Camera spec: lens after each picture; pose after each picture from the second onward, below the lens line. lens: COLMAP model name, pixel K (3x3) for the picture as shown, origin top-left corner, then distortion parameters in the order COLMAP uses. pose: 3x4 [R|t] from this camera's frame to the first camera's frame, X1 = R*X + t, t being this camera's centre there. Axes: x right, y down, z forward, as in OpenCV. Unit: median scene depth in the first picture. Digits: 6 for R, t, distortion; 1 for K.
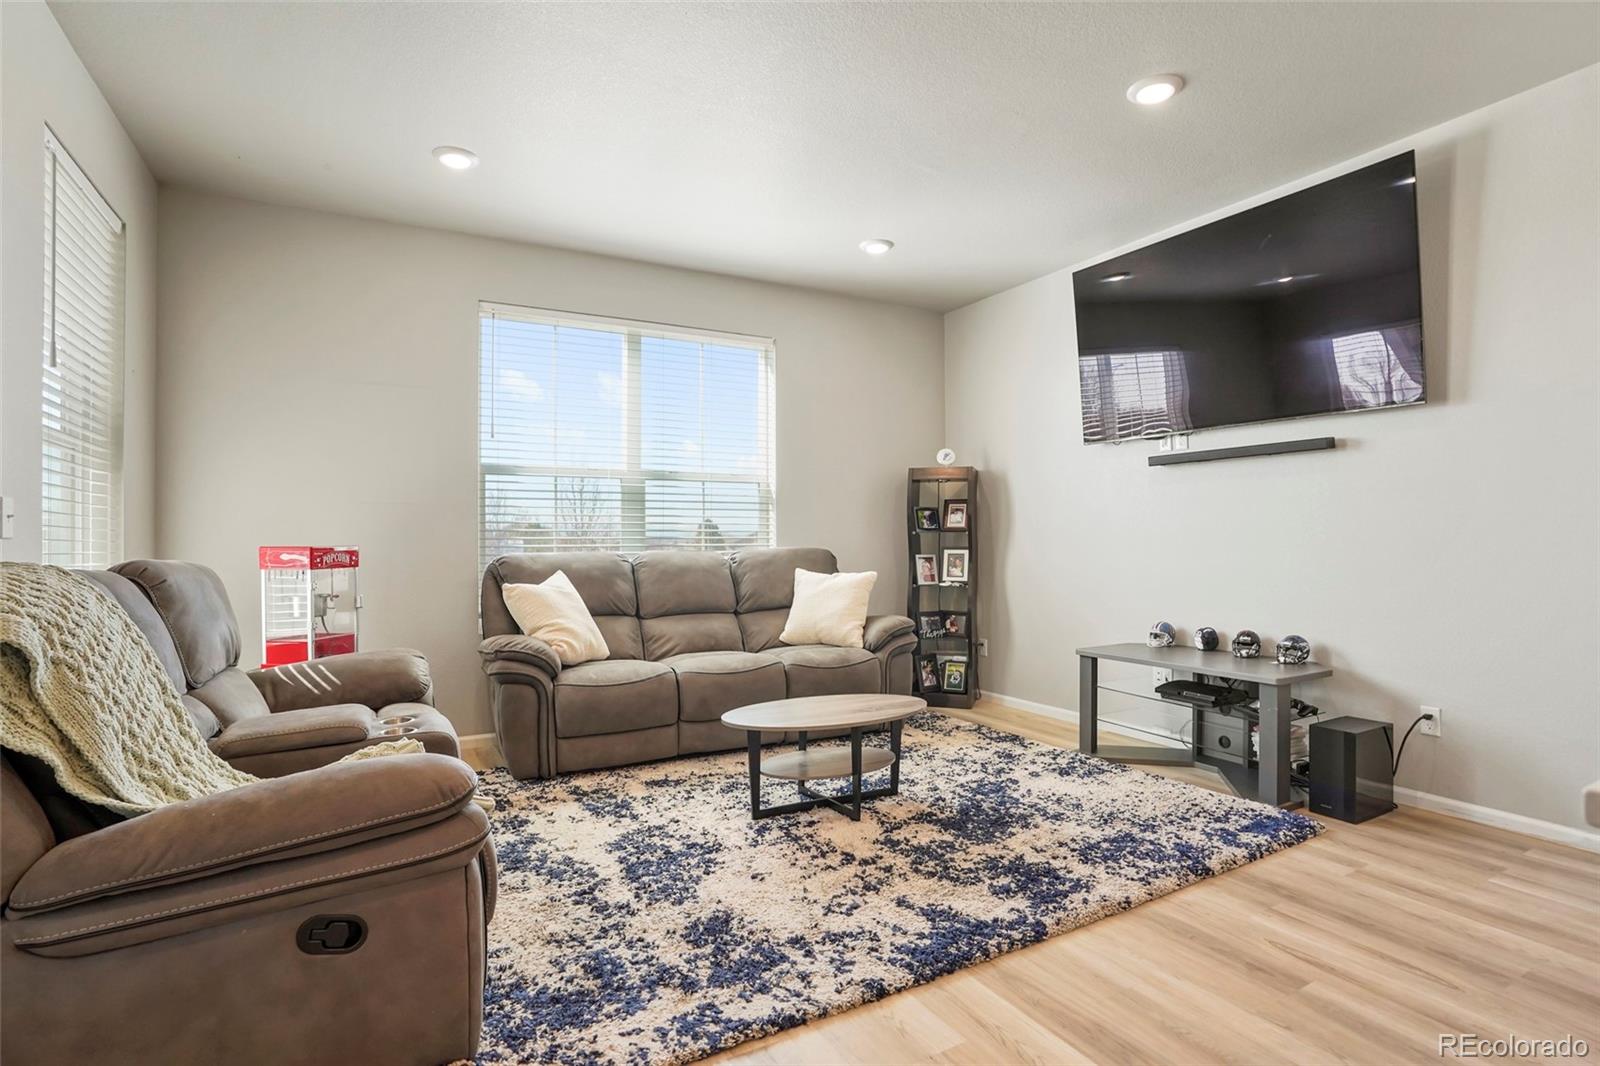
lens RADIAL K [[791.2, 0, 793.6], [0, 791.2, 533.2], [0, 0, 1]] dist [-0.069161, 0.036281]
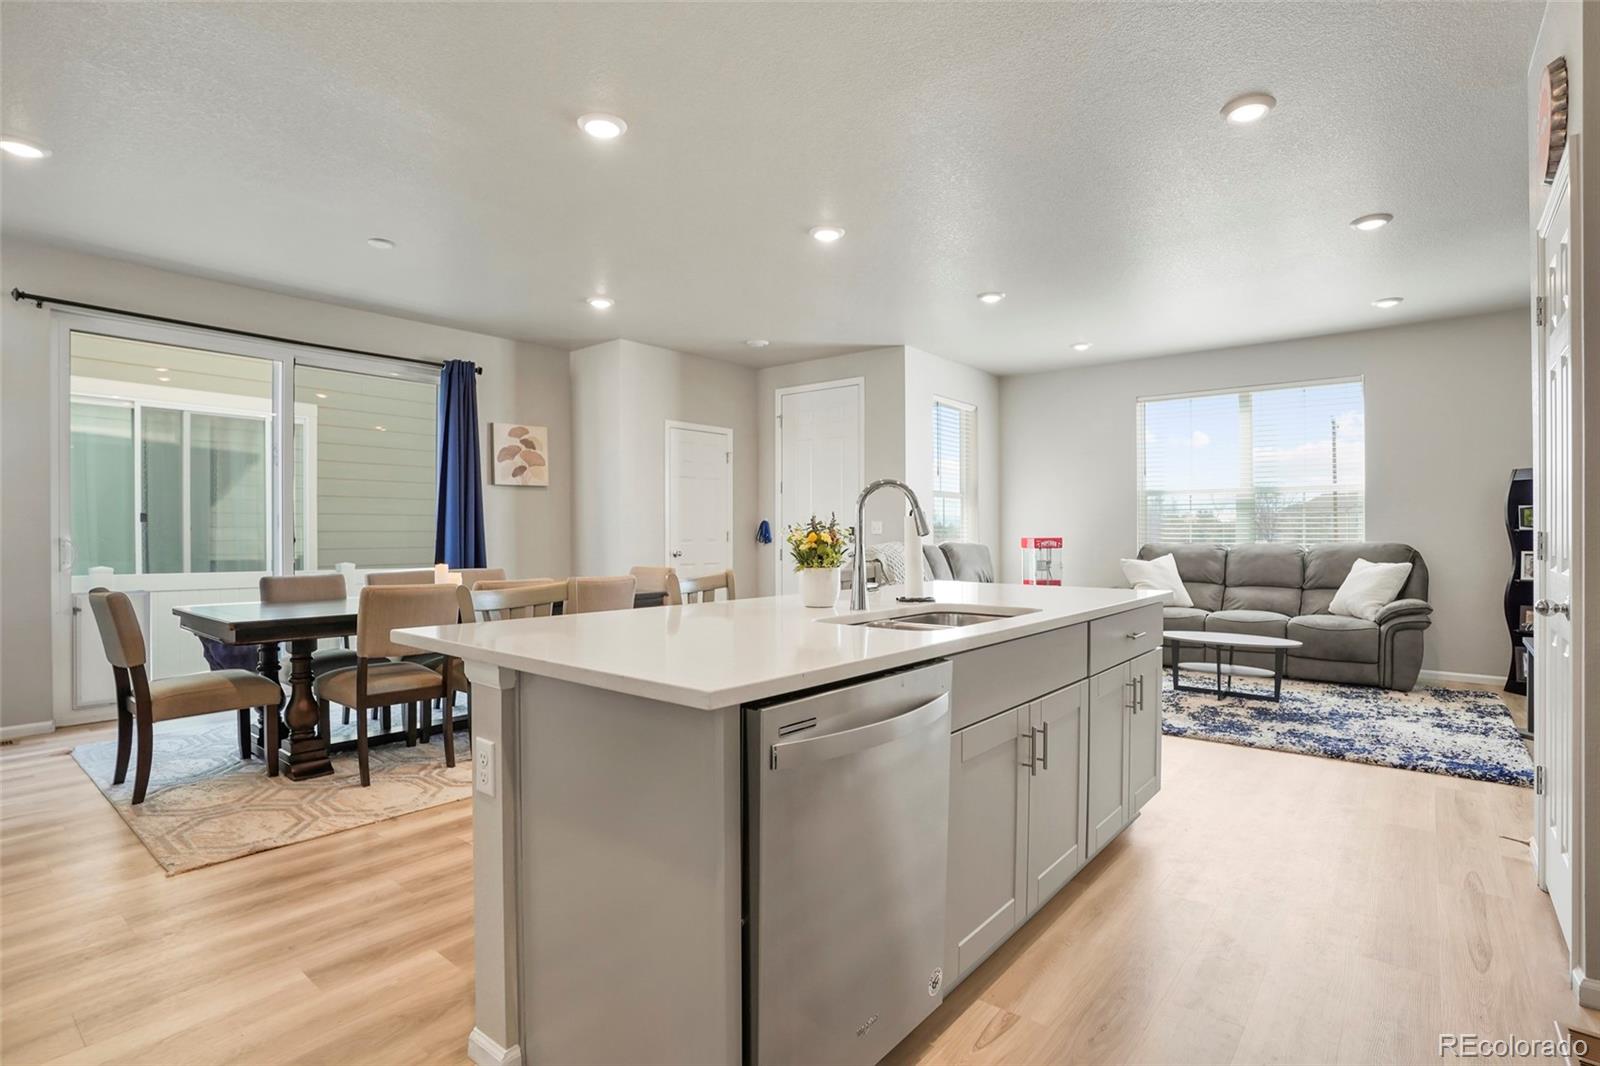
lens RADIAL K [[791.2, 0, 793.6], [0, 791.2, 533.2], [0, 0, 1]] dist [-0.069161, 0.036281]
pose [[0.374634, 0.006475, -0.927150, 1.173009], [0.008924, 0.999904, 0.010588, -0.025971], [0.927130, -0.012240, 0.374541, -0.458917]]
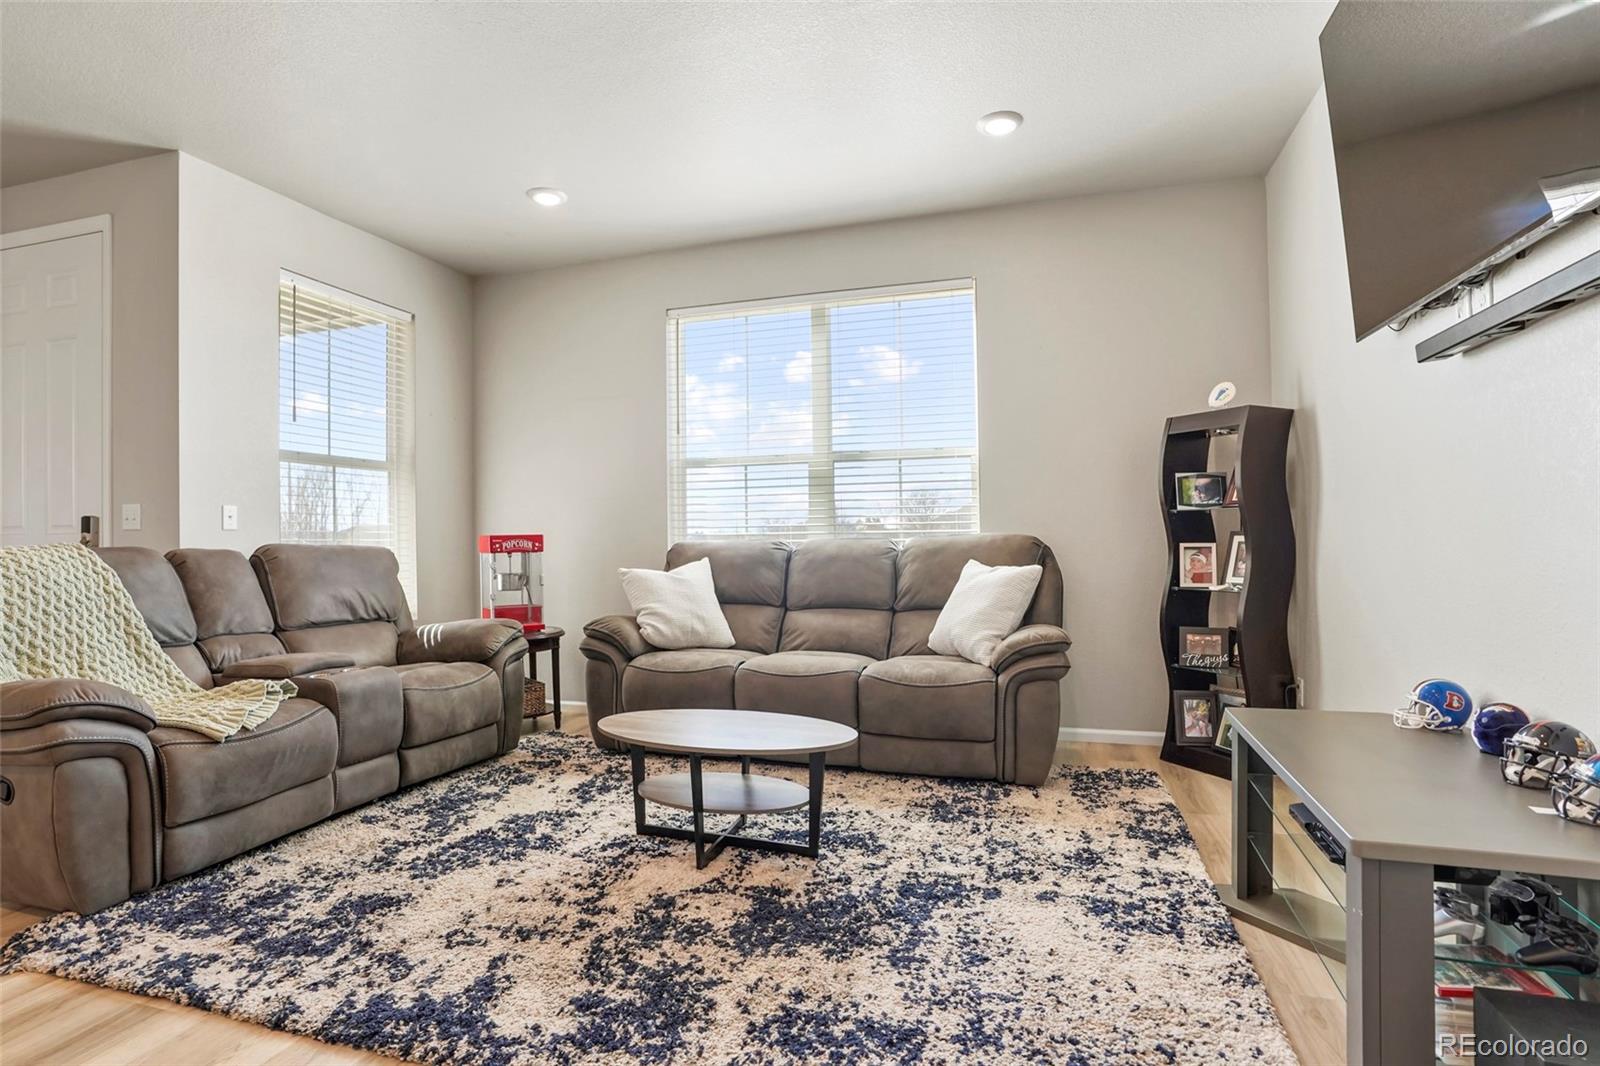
lens RADIAL K [[791.2, 0, 793.6], [0, 791.2, 533.2], [0, 0, 1]] dist [-0.069161, 0.036281]
pose [[0.689164, -0.008671, -0.724554, 0.655151], [0.017101, 0.999845, 0.004299, 0.016231], [0.724404, -0.015353, 0.689205, 0.461869]]
